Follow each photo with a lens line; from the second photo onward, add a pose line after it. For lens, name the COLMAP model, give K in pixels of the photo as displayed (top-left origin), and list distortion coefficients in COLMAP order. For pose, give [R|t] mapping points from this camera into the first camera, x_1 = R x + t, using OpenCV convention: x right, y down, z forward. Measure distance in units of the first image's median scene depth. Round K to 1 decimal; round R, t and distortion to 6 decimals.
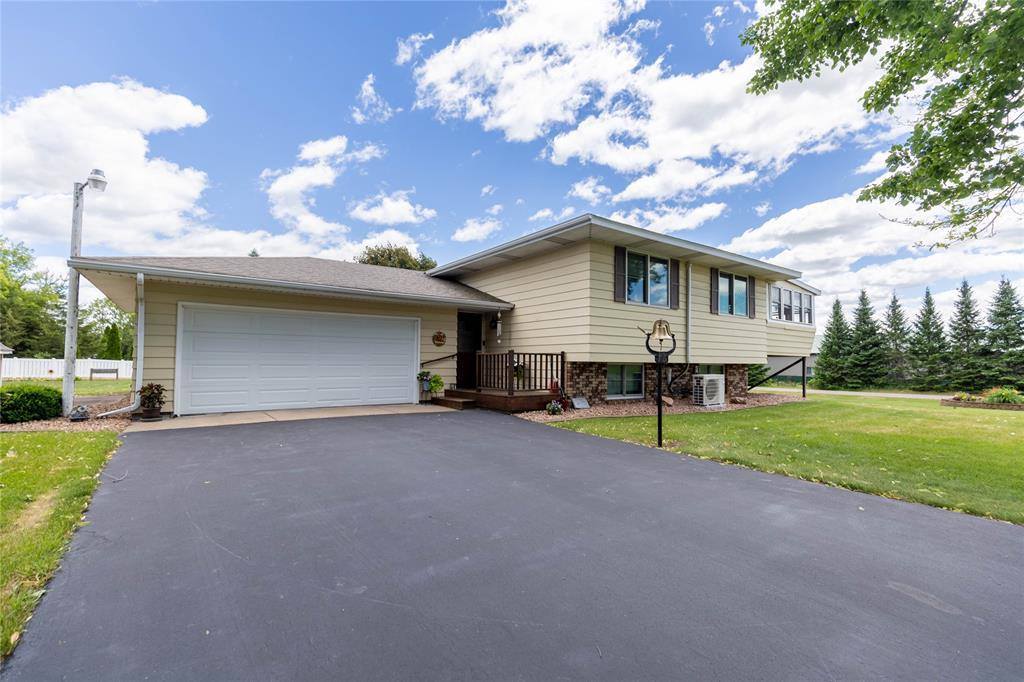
lens RADIAL K [[453.2, 0, 513.8], [0, 453.2, 337.5], [0, 0, 1]] dist [0.016777, -0.000183]
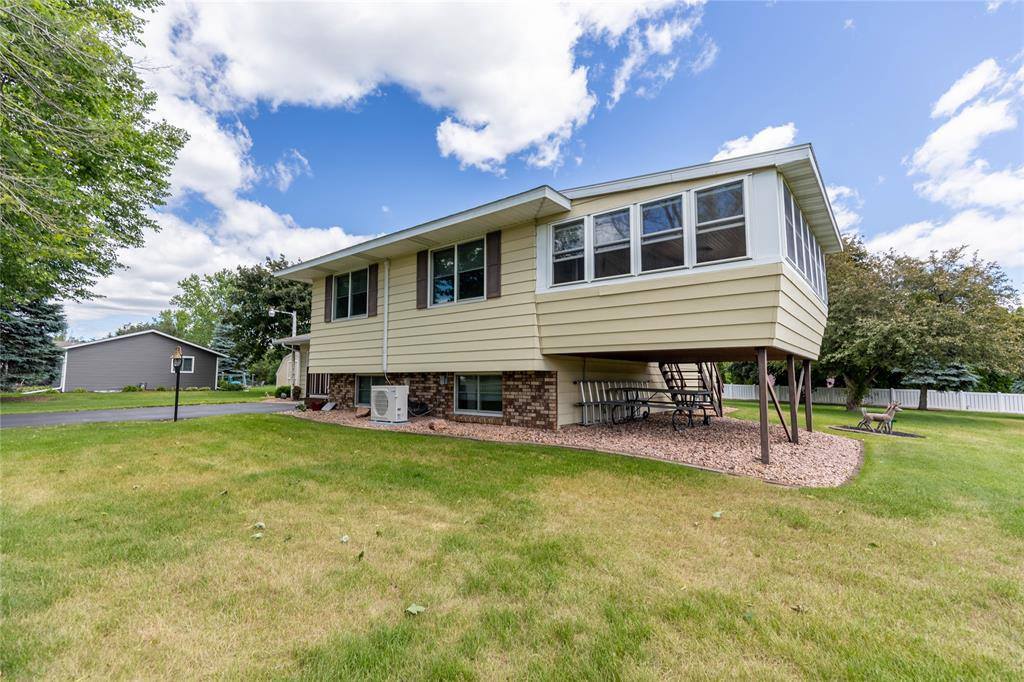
lens RADIAL K [[470.3, 0, 502.9], [0, 470.3, 340.5], [0, 0, 1]] dist [0.013082, -0.003991]
pose [[0.241912, -0.086494, -0.966435, 1.354583], [0.054495, 0.995658, -0.075469, 0.077036], [0.968767, -0.034410, 0.245575, 1.016212]]
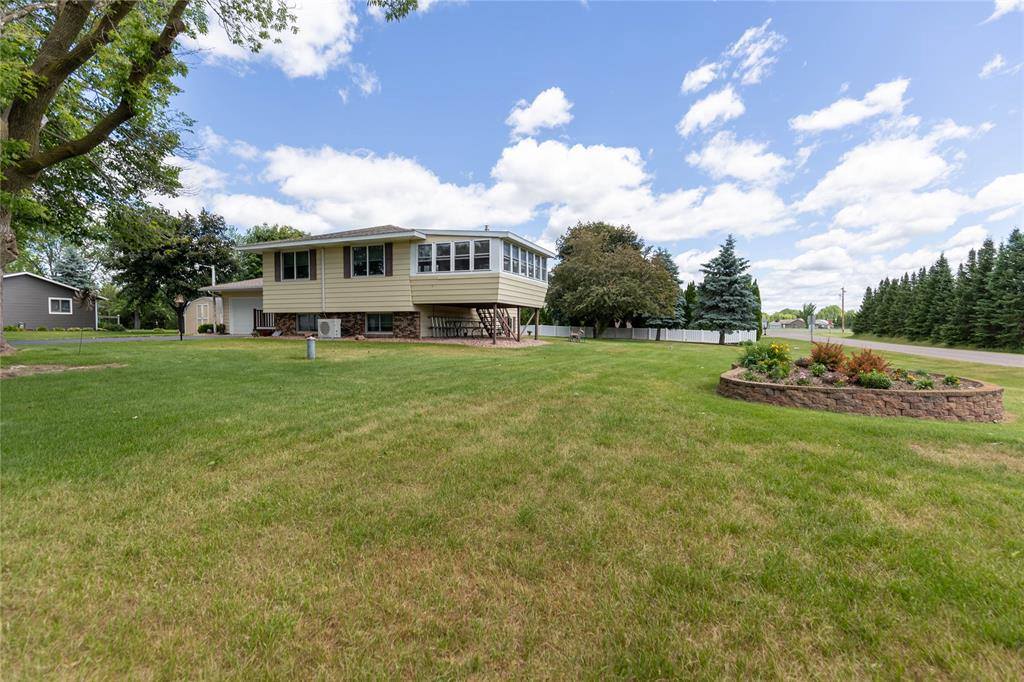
lens RADIAL K [[470.3, 0, 514.2], [0, 470.3, 341.9], [0, 0, 1]] dist [0.013082, -0.003991]
pose [[0.514784, 0.021963, -0.857039, 2.186150], [0.049841, 0.997214, 0.055492, 0.103624], [0.855870, -0.071282, 0.512255, 0.728799]]
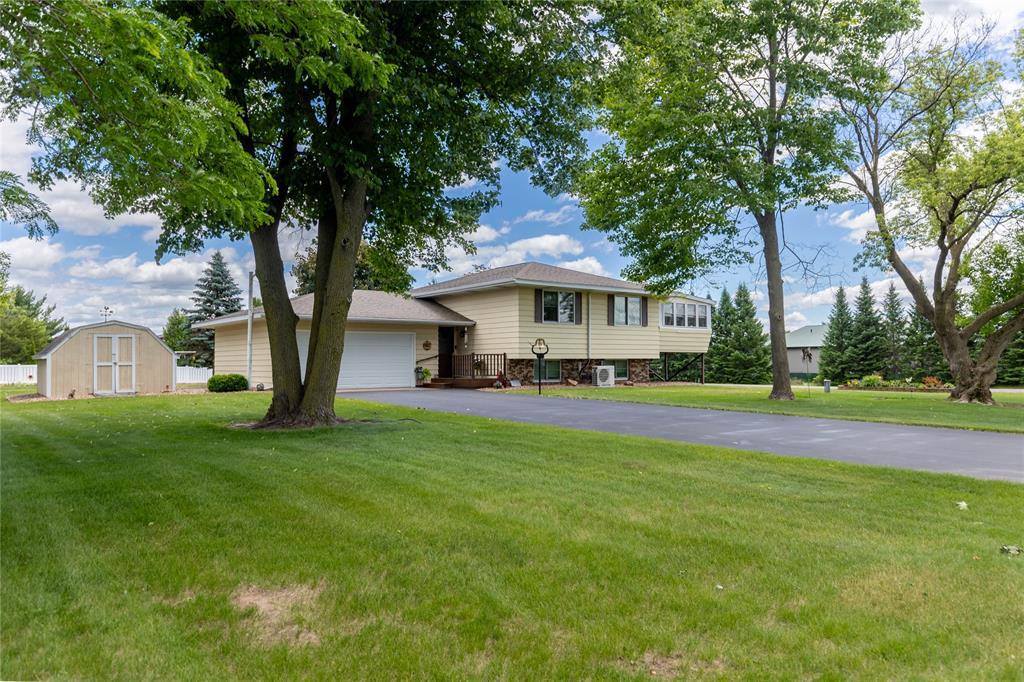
lens RADIAL K [[715.3, 0, 511.2], [0, 715.3, 345.0], [0, 0, 1]] dist [0.001717, -0.000159]
pose [[0.999614, -0.014848, 0.023497, 0.063651], [0.014165, 0.999479, 0.028986, -0.065196], [-0.023915, -0.028642, 0.999304, -1.439142]]
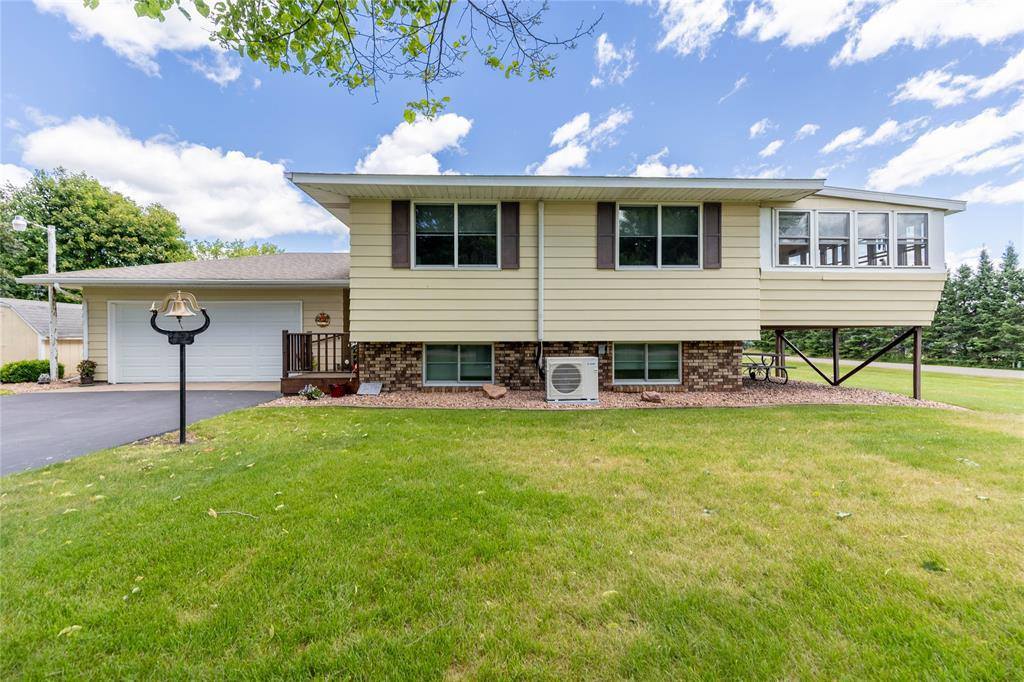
lens RADIAL K [[470.3, 0, 515.7], [0, 470.3, 349.3], [0, 0, 1]] dist [0.013082, -0.003991]
pose [[0.832378, 0.000578, -0.554209, 0.782066], [0.041136, 0.997177, 0.062823, 0.020432], [0.552680, -0.075090, 0.830004, 0.357075]]
